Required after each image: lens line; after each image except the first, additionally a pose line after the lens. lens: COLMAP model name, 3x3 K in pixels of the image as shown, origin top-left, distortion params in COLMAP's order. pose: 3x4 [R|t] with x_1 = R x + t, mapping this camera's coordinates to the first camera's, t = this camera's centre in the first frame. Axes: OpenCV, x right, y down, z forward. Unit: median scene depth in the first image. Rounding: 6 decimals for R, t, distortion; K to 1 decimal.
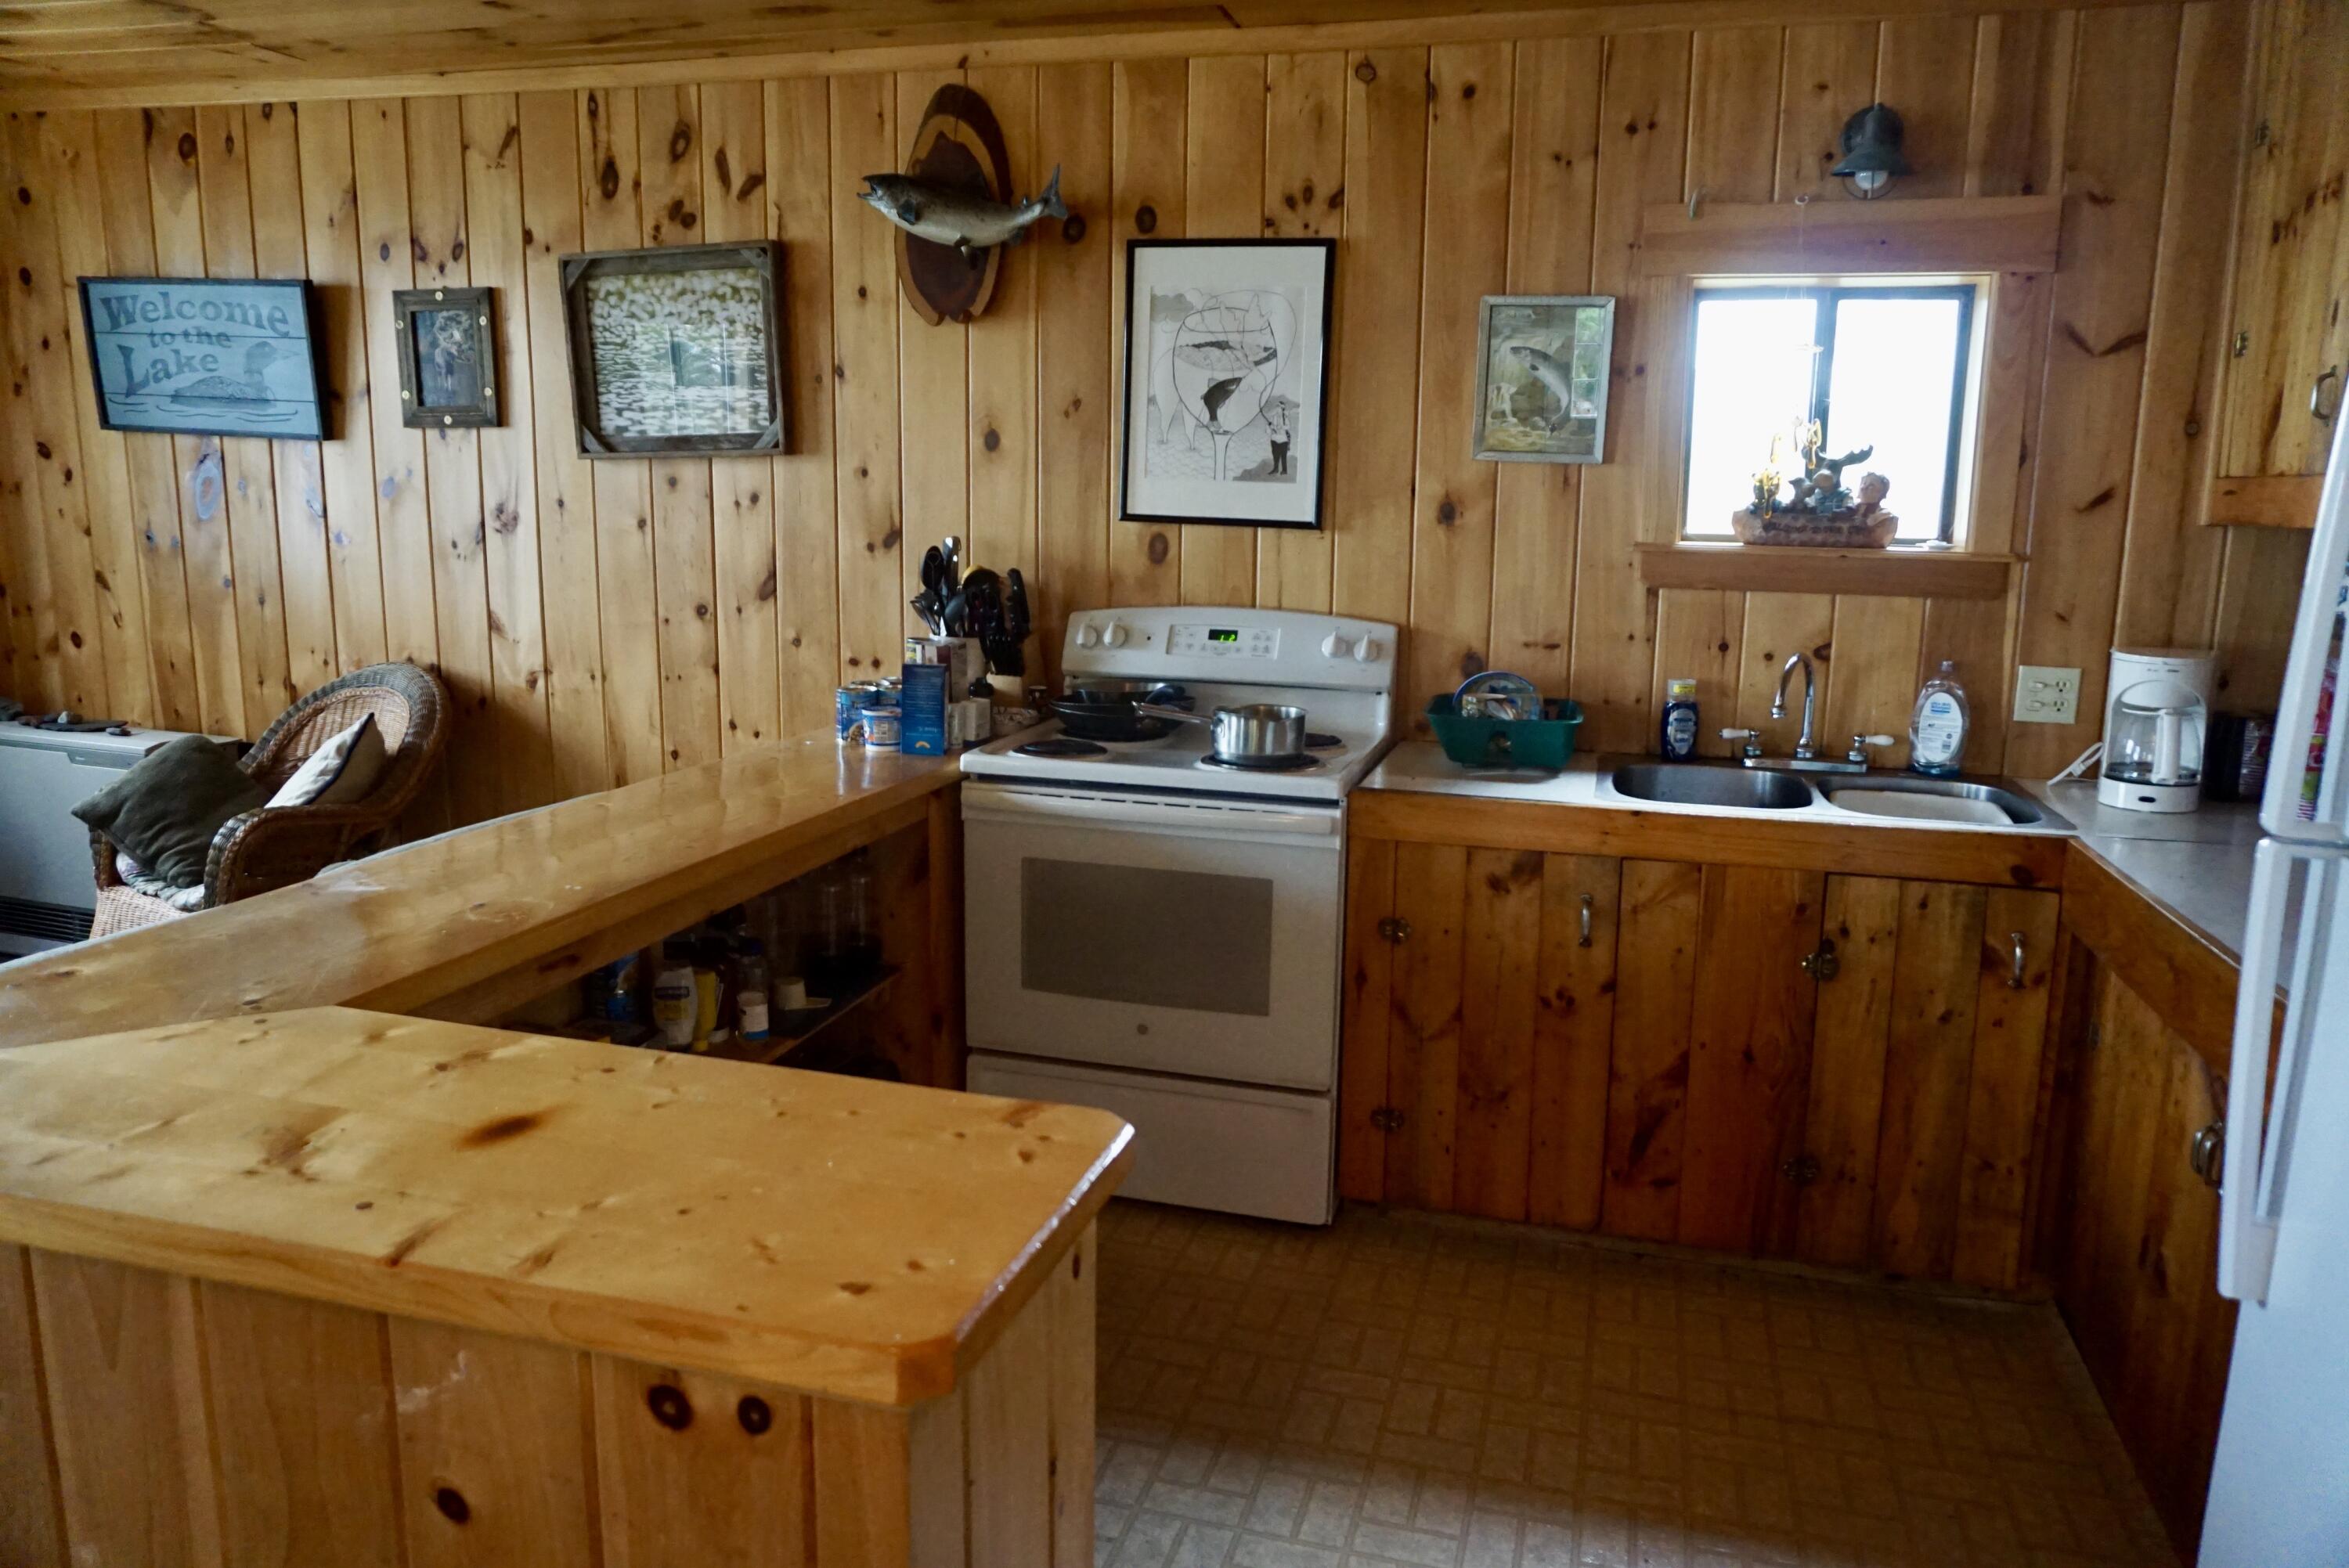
lens RADIAL K [[1589.5, 0, 1164.3], [0, 1589.5, 786.4], [0, 0, 1]] dist [-0.033512, 0.005544]
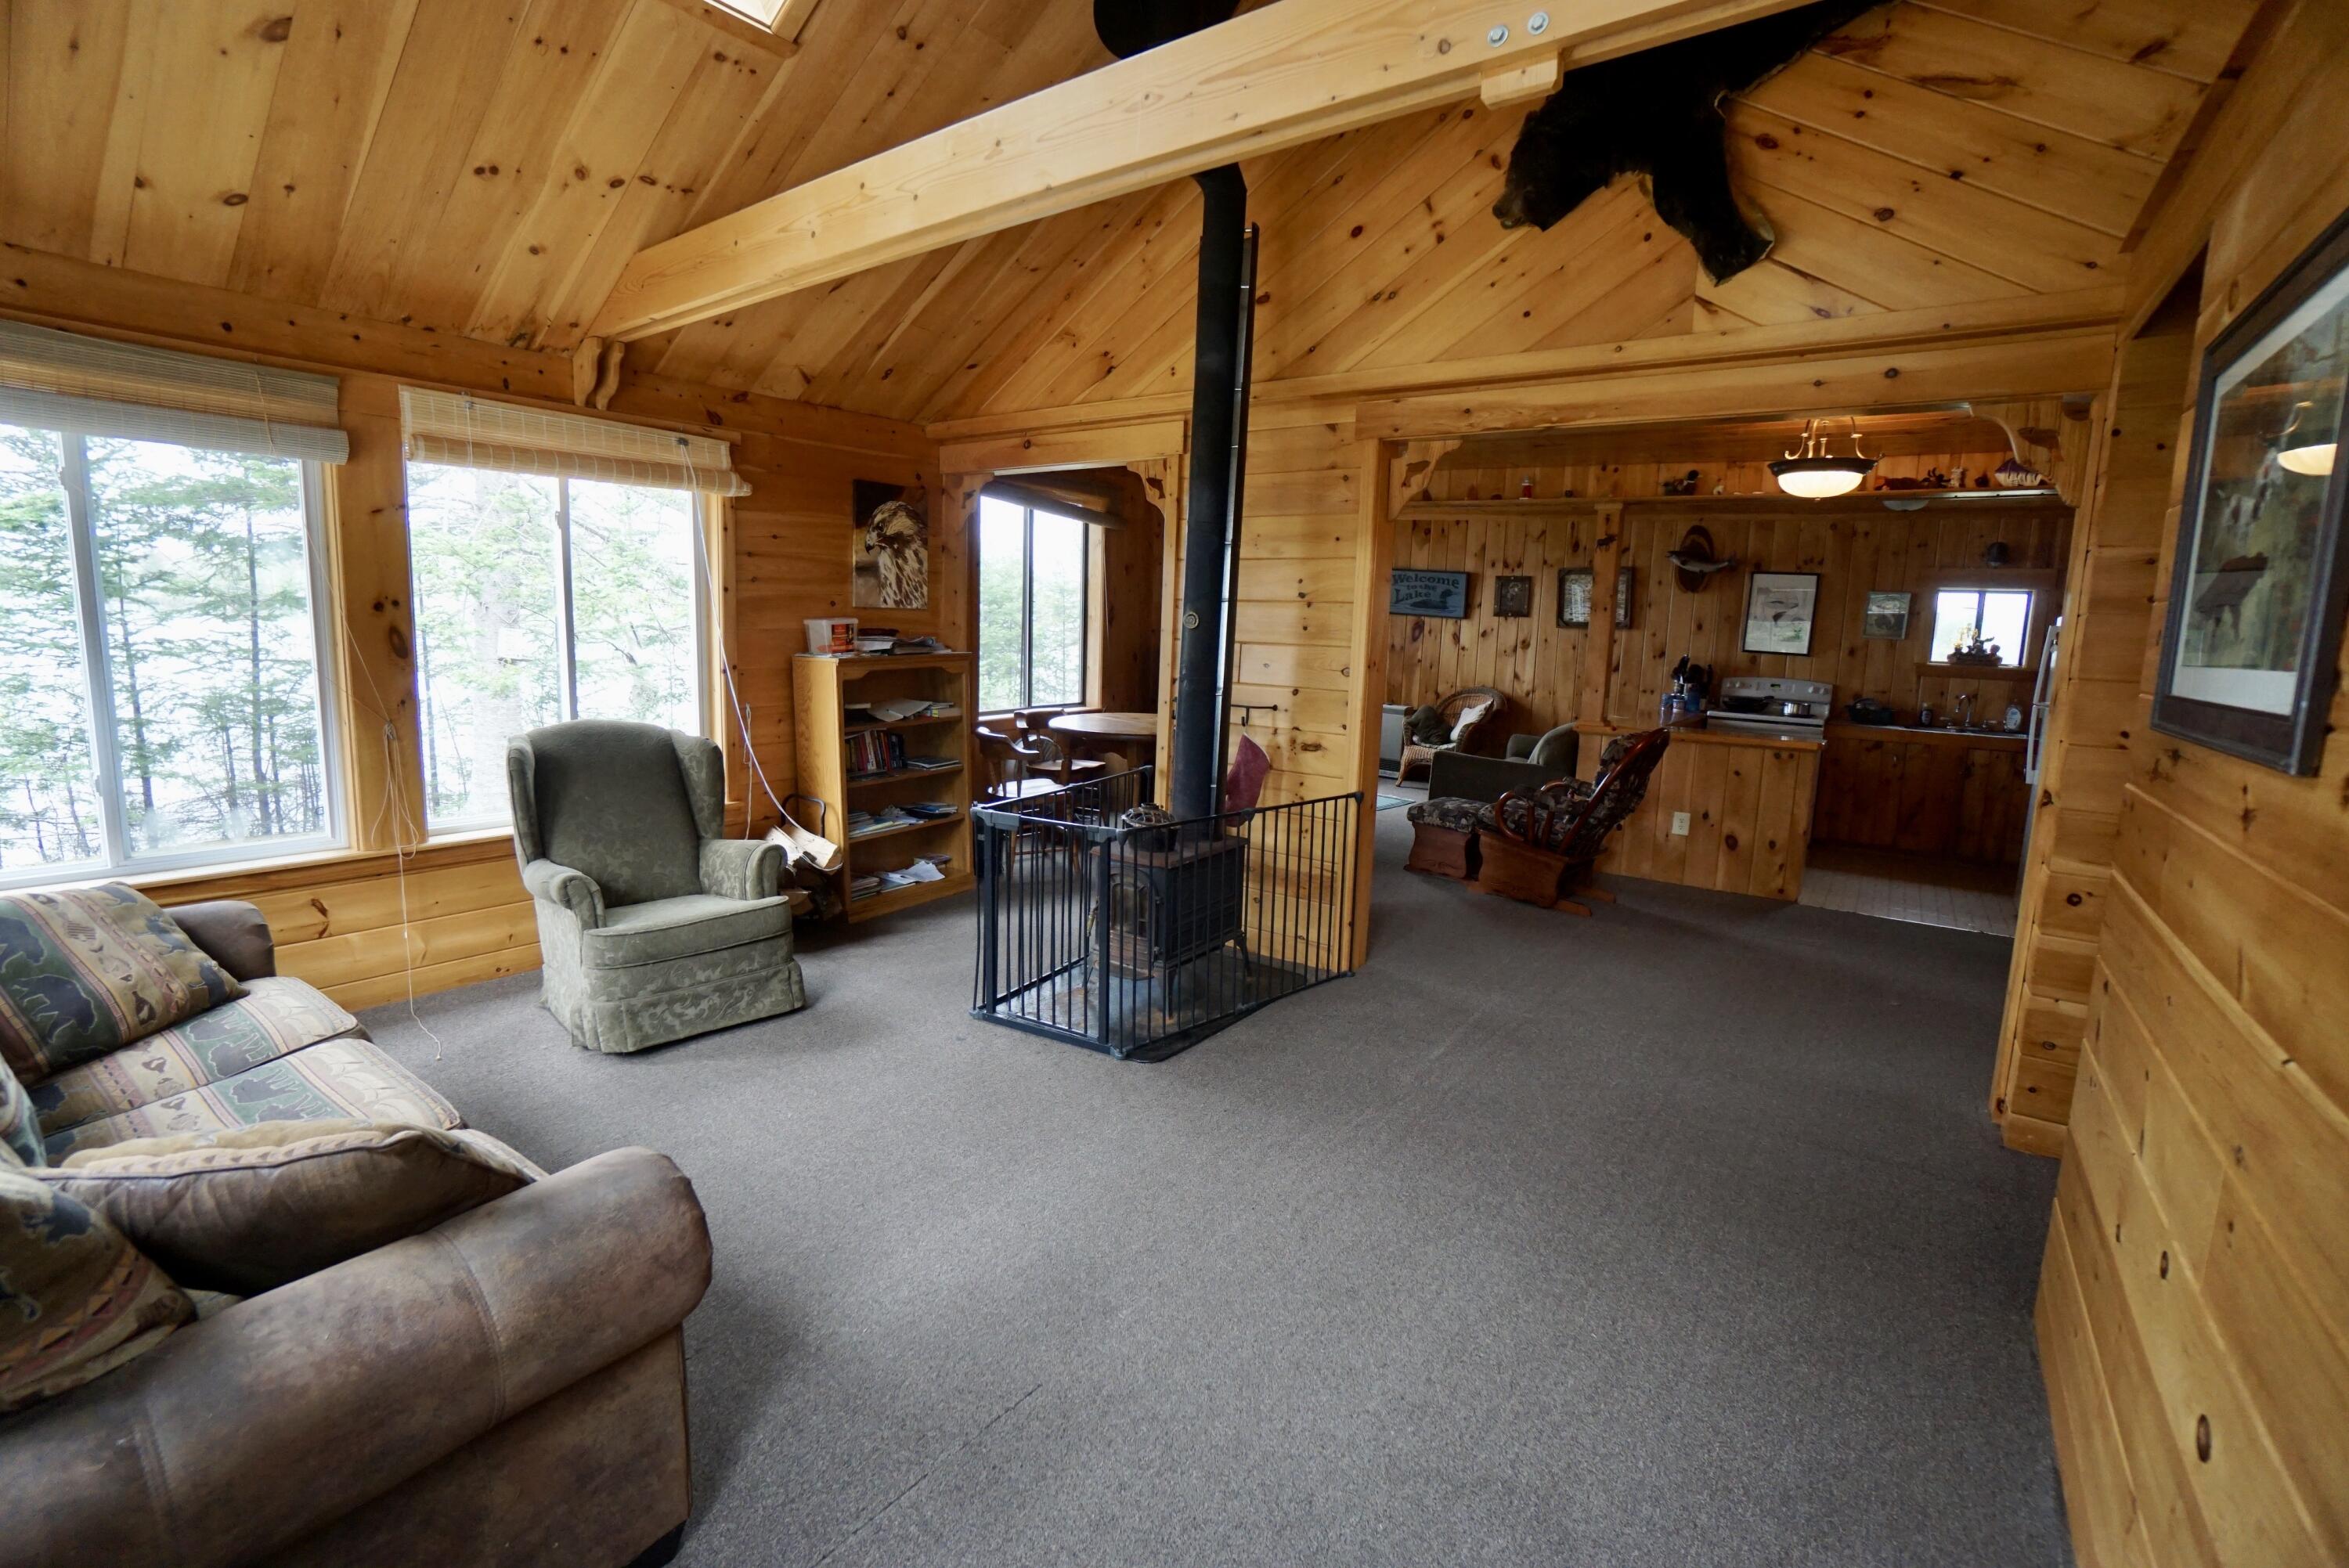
lens RADIAL K [[1052.4, 0, 1190.6], [0, 1052.4, 768.5], [0, 0, 1]] dist [-0.021879, 0.000290]
pose [[0.950961, 0.064406, -0.302530, -0.475053], [-0.080609, 0.995887, -0.041369, 0.281686], [0.298621, 0.063726, 0.952242, -1.534690]]
